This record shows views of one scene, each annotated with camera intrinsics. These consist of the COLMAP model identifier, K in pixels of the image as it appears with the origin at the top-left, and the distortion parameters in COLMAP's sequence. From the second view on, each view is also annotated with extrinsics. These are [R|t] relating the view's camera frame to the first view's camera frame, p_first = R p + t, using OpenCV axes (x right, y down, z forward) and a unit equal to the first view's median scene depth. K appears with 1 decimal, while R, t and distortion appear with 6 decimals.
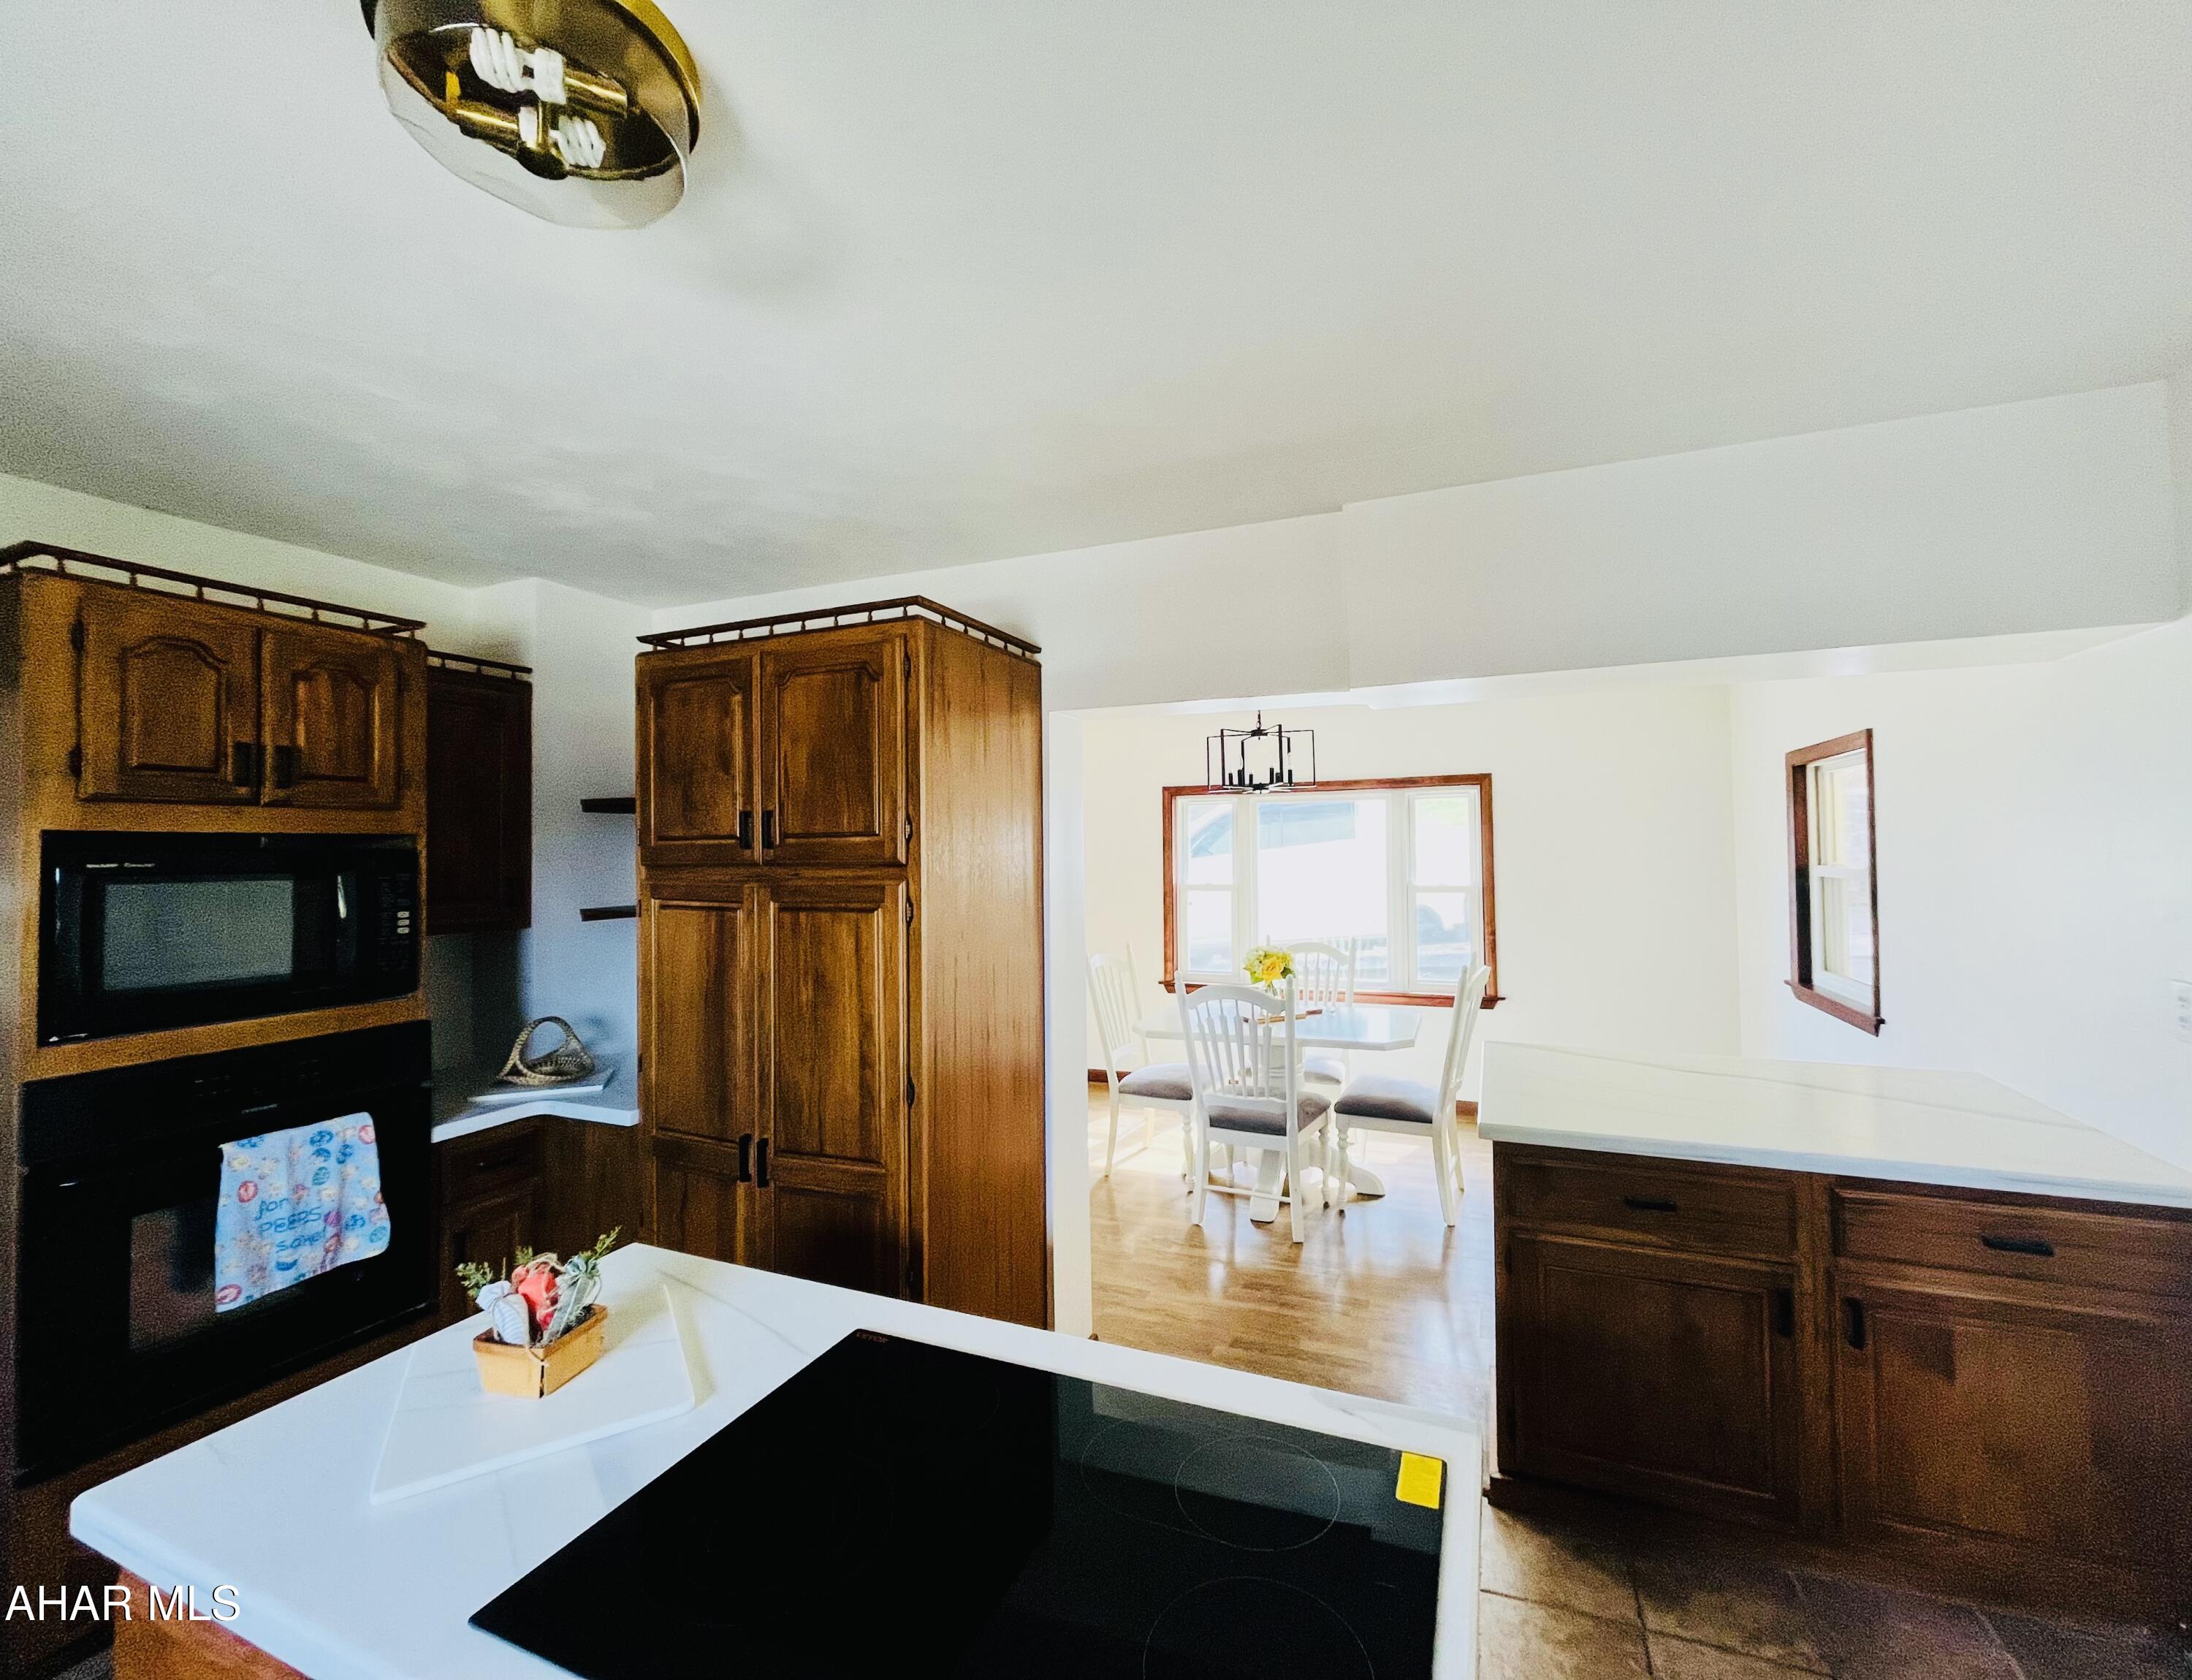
lens RADIAL K [[910.7, 0, 1096.0], [0, 910.7, 840.0], [0, 0, 1]] dist [0.000171, 0.000509]
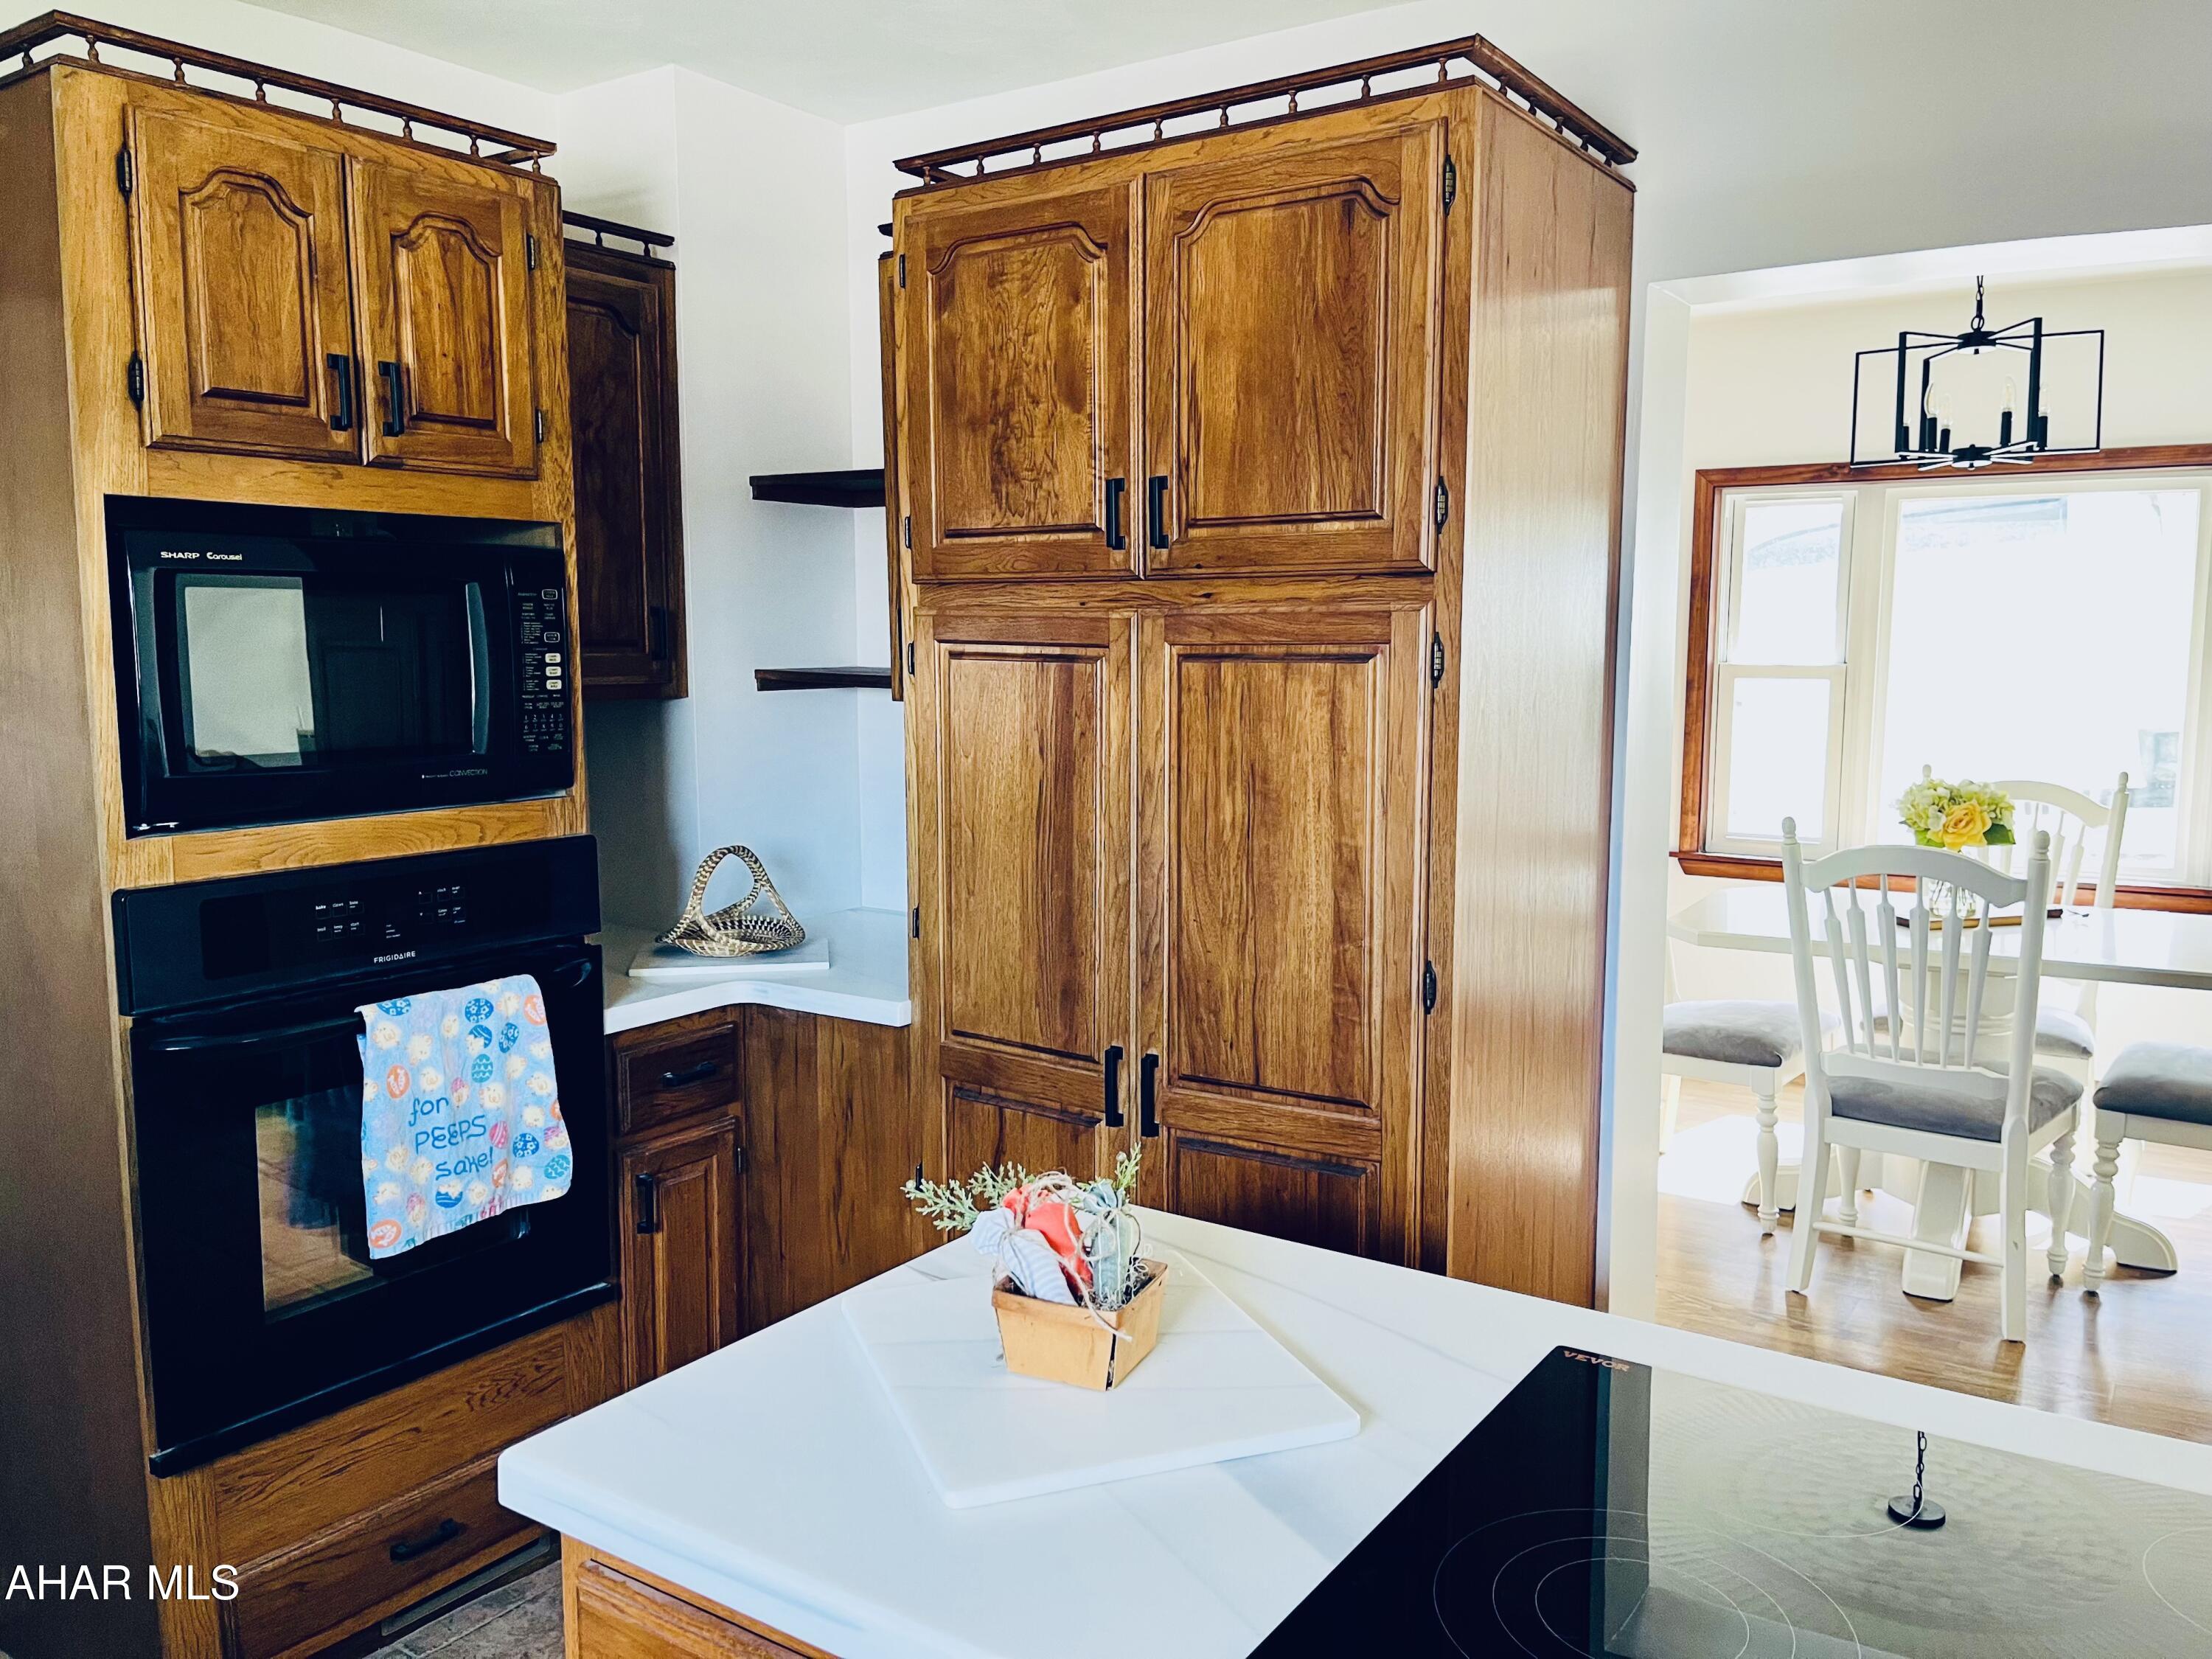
lens RADIAL K [[1684.5, 0, 1106.0], [0, 1684.5, 829.5], [0, 0, 1]] dist [0.078806, -0.098061]
pose [[0.979914, 0.033023, -0.196668, -0.186684], [-0.005959, 0.990602, 0.136645, 0.039840], [0.199332, -0.132729, 0.970902, -0.025034]]
